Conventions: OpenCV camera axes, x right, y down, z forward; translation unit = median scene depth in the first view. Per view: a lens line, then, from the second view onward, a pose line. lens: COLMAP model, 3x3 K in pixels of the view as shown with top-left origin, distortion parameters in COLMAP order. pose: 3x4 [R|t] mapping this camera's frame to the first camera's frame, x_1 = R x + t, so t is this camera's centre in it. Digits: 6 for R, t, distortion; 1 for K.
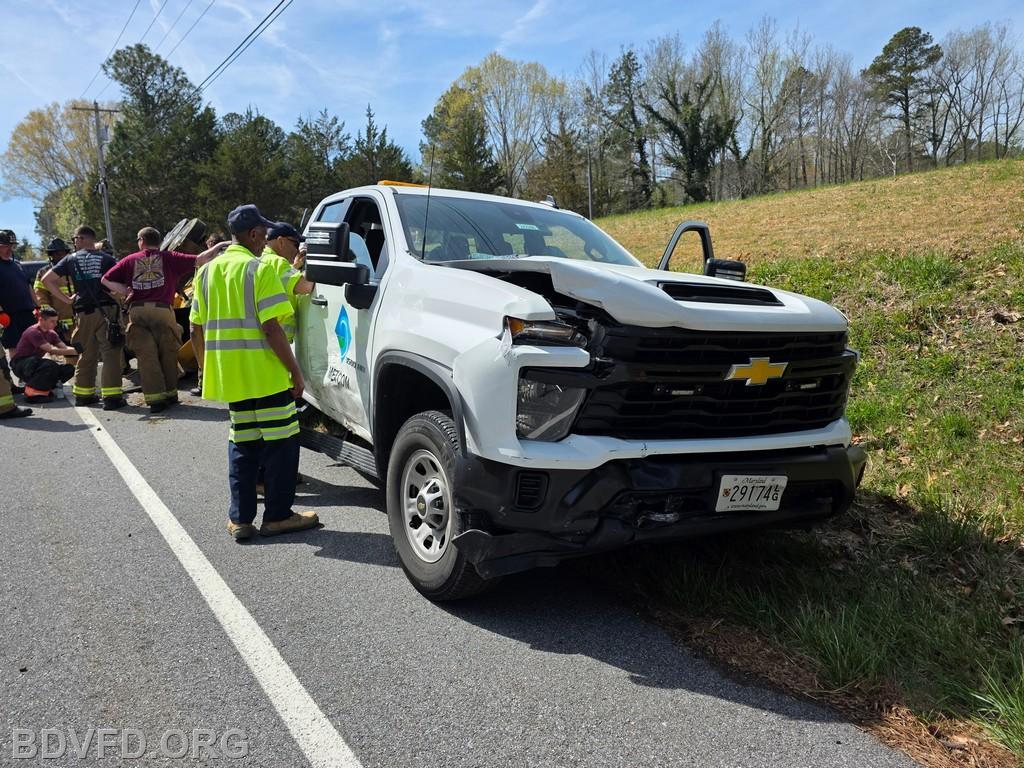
lens RADIAL K [[698.8, 0, 512.0], [0, 698.8, 384.0], [0, 0, 1]] dist [0.062337, -0.060269]
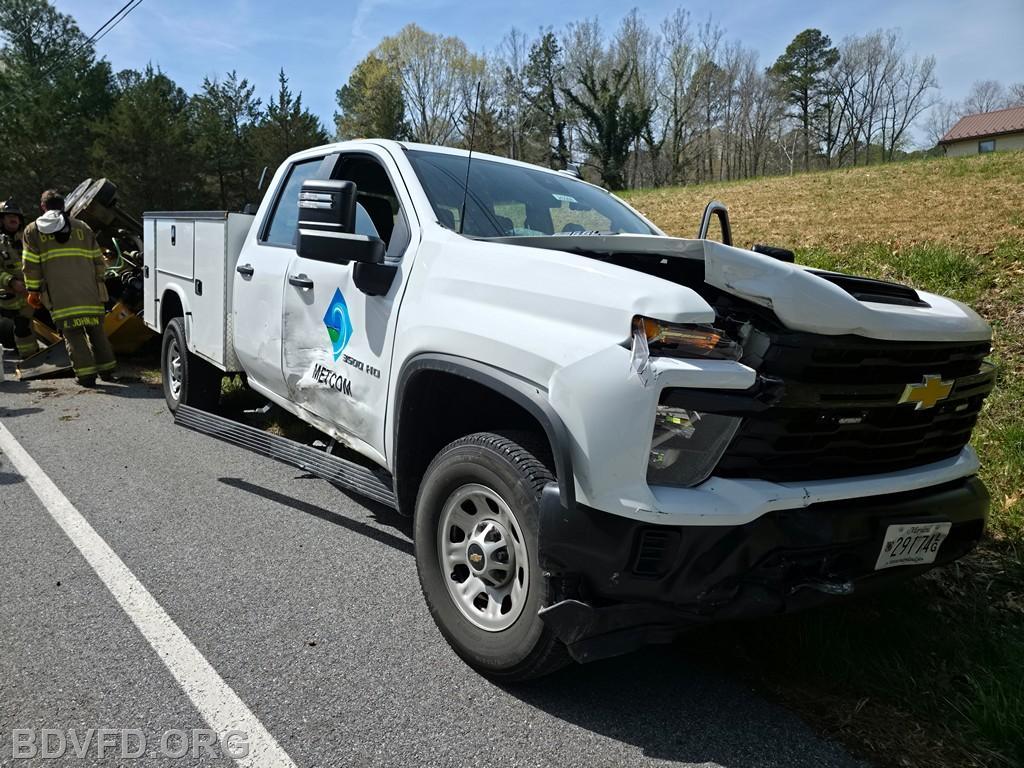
lens RADIAL K [[688.2, 0, 508.0], [0, 688.2, 396.8], [0, 0, 1]] dist [0.044554, -0.035014]
pose [[0.992705, 0.008158, 0.120291, -0.011291], [-0.013768, 0.998852, 0.045880, -0.002232], [-0.119779, -0.047201, 0.991678, 0.015395]]
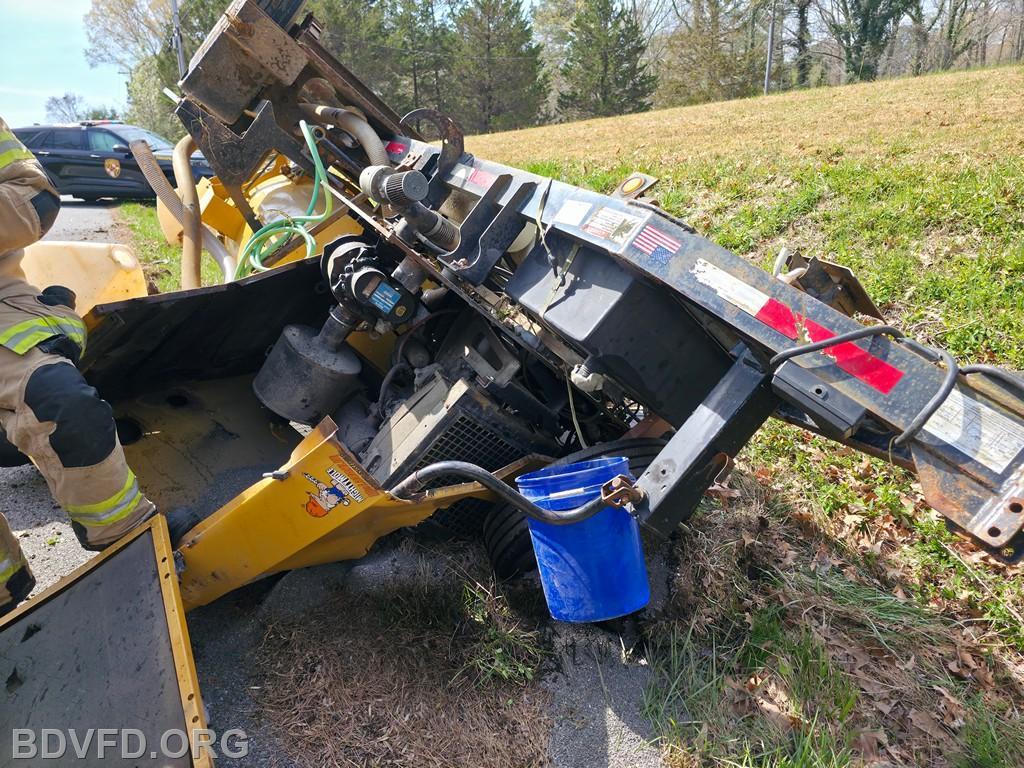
lens RADIAL K [[688.2, 0, 508.0], [0, 688.2, 396.8], [0, 0, 1]] dist [0.044554, -0.035014]
pose [[0.992173, 0.072060, -0.101983, -0.068872], [-0.054088, 0.984107, 0.169141, -0.022427], [0.112550, -0.162301, 0.980301, 0.154681]]
